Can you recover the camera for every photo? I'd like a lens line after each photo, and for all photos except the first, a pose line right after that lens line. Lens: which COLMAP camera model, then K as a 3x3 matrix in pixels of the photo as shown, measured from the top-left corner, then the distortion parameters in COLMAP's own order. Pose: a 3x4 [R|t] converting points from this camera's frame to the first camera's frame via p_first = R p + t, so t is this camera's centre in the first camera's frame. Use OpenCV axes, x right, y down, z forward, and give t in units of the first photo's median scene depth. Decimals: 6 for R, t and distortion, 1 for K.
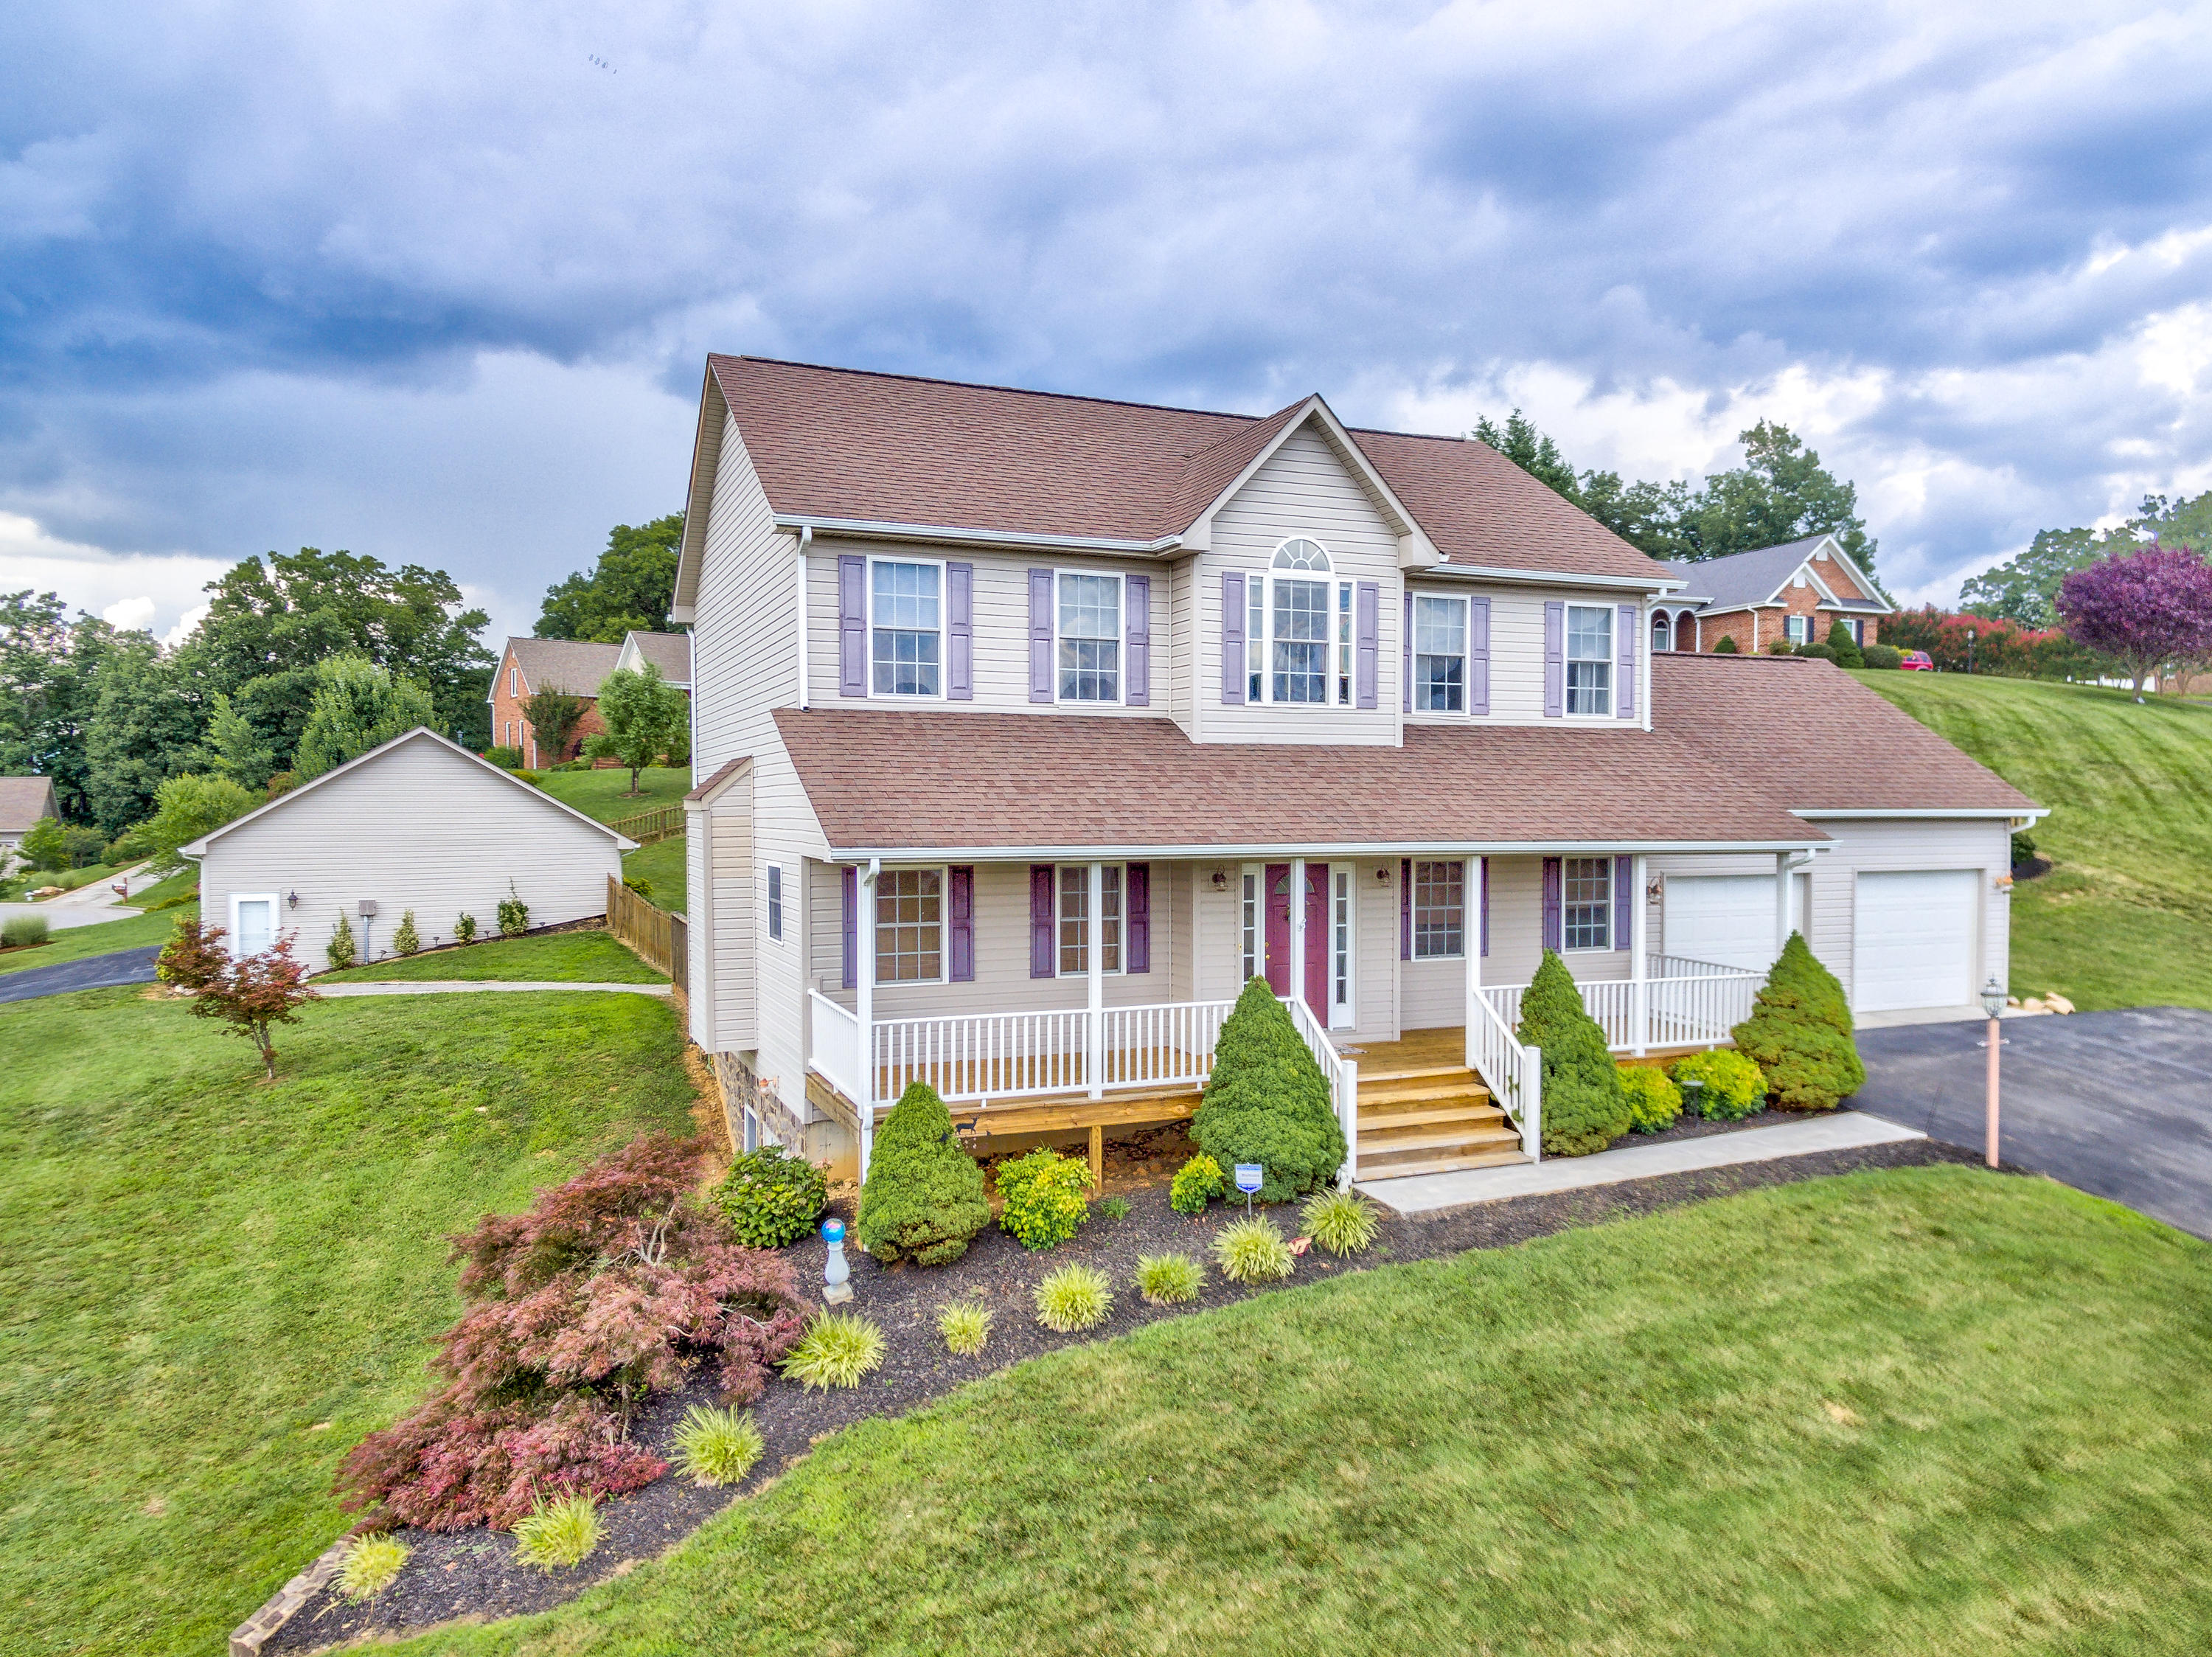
lens RADIAL K [[1444.0, 0, 1094.6], [0, 1444.0, 839.5], [0, 0, 1]] dist [0.050292, -0.057165]
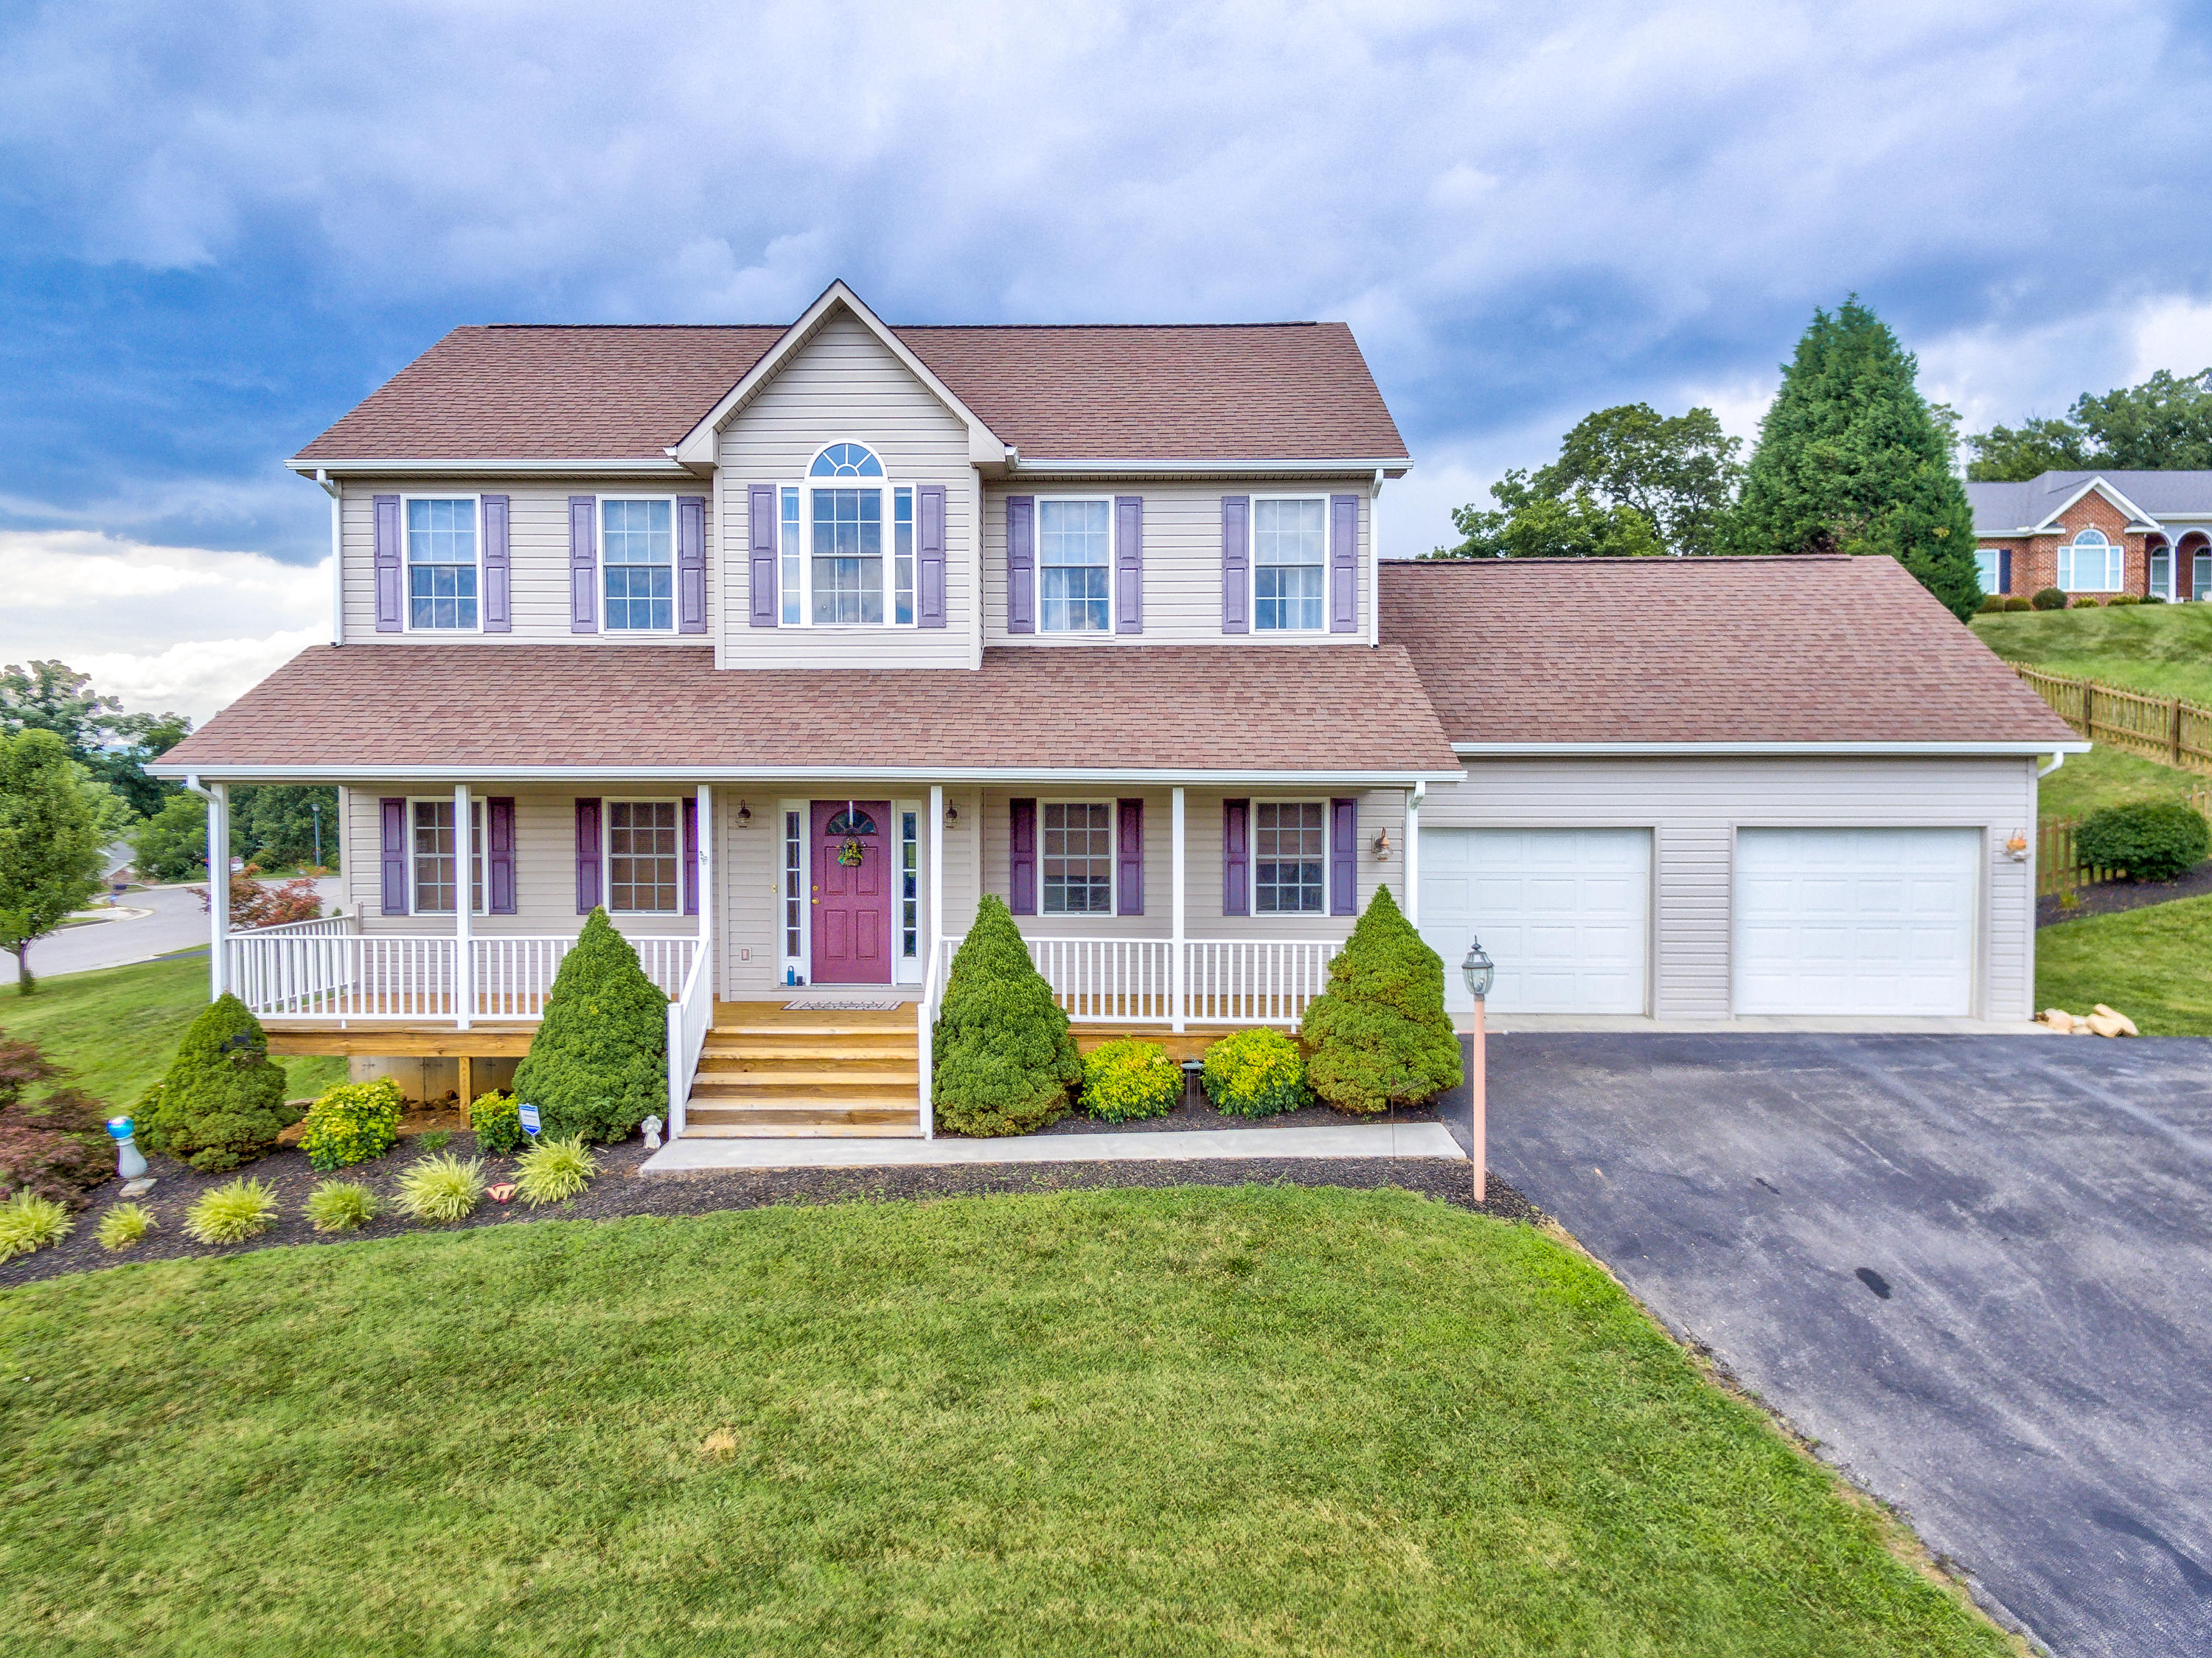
lens RADIAL K [[1444.1, 0, 1094.6], [0, 1444.1, 840.0], [0, 0, 1]] dist [0.050292, -0.057165]
pose [[0.919033, 0.010966, -0.394027, 0.640842], [-0.010290, 0.999940, 0.003828, 0.036488], [0.394045, 0.000536, 0.919091, 0.221848]]
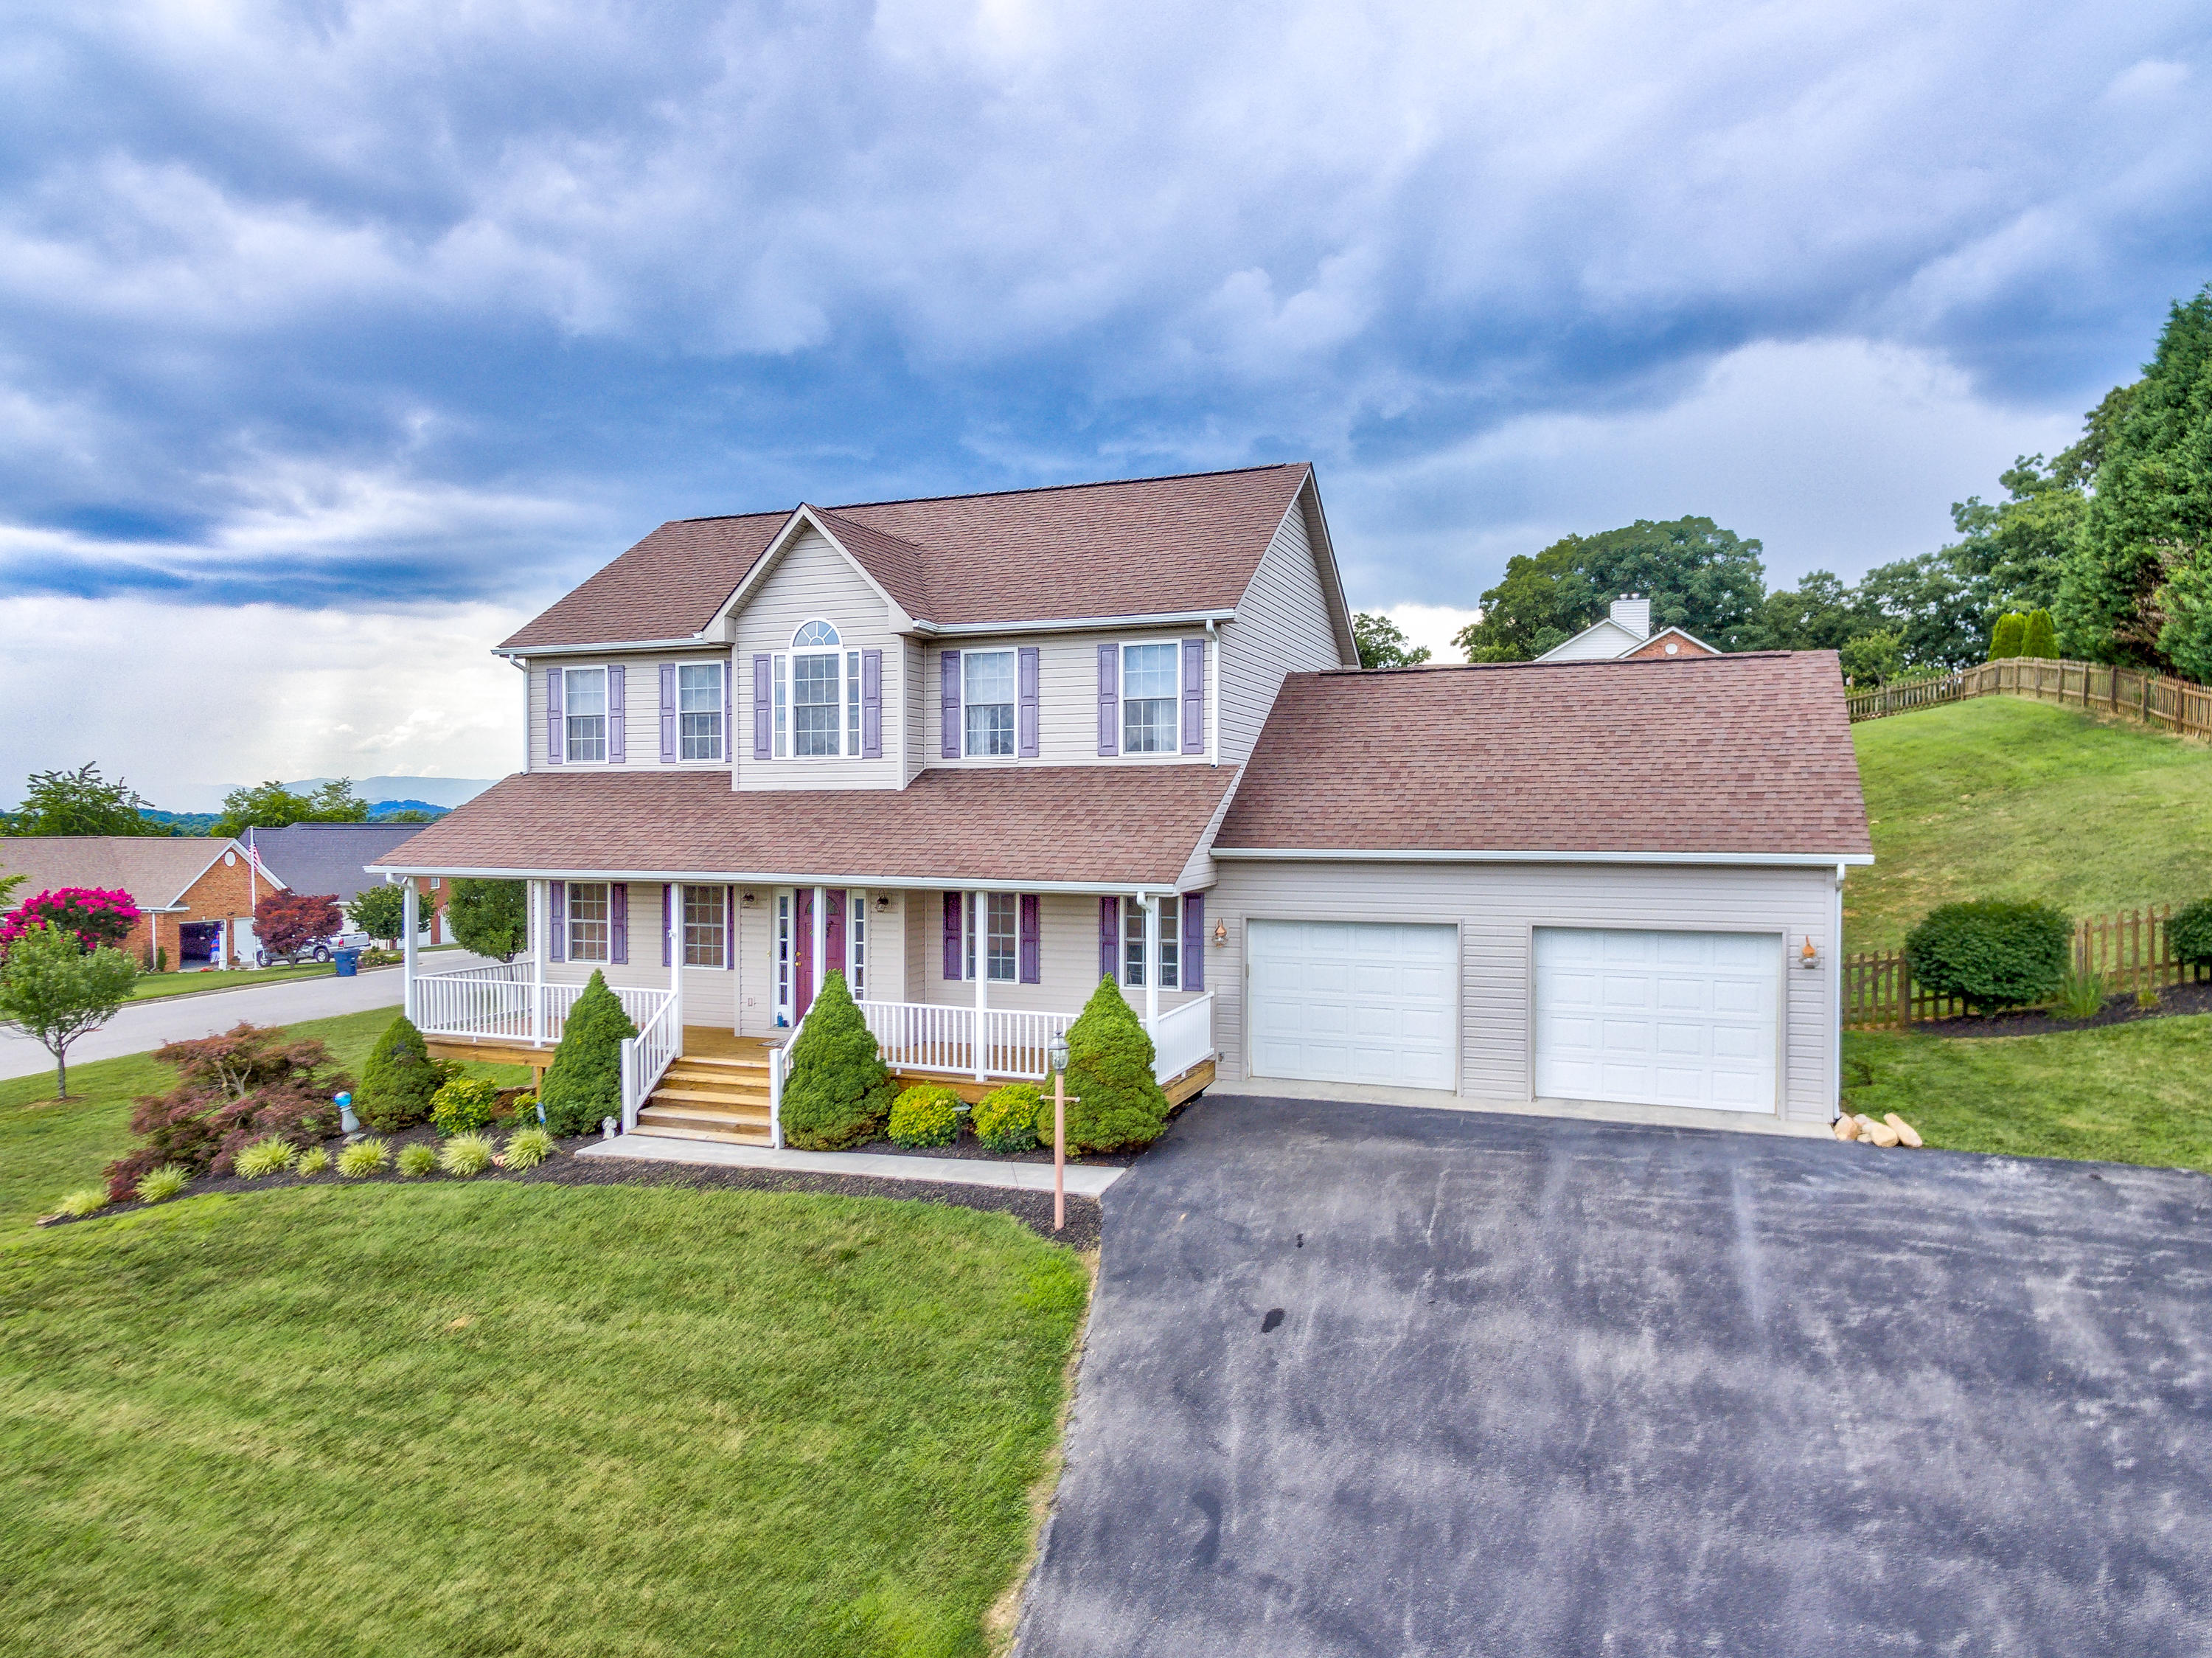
lens RADIAL K [[1444.1, 0, 1094.6], [0, 1444.1, 840.0], [0, 0, 1]] dist [0.050292, -0.057165]
pose [[0.716929, 0.011683, -0.697049, 1.142683], [-0.018376, 0.999829, -0.002142, -0.025534], [0.696904, 0.014345, 0.717021, 0.294064]]
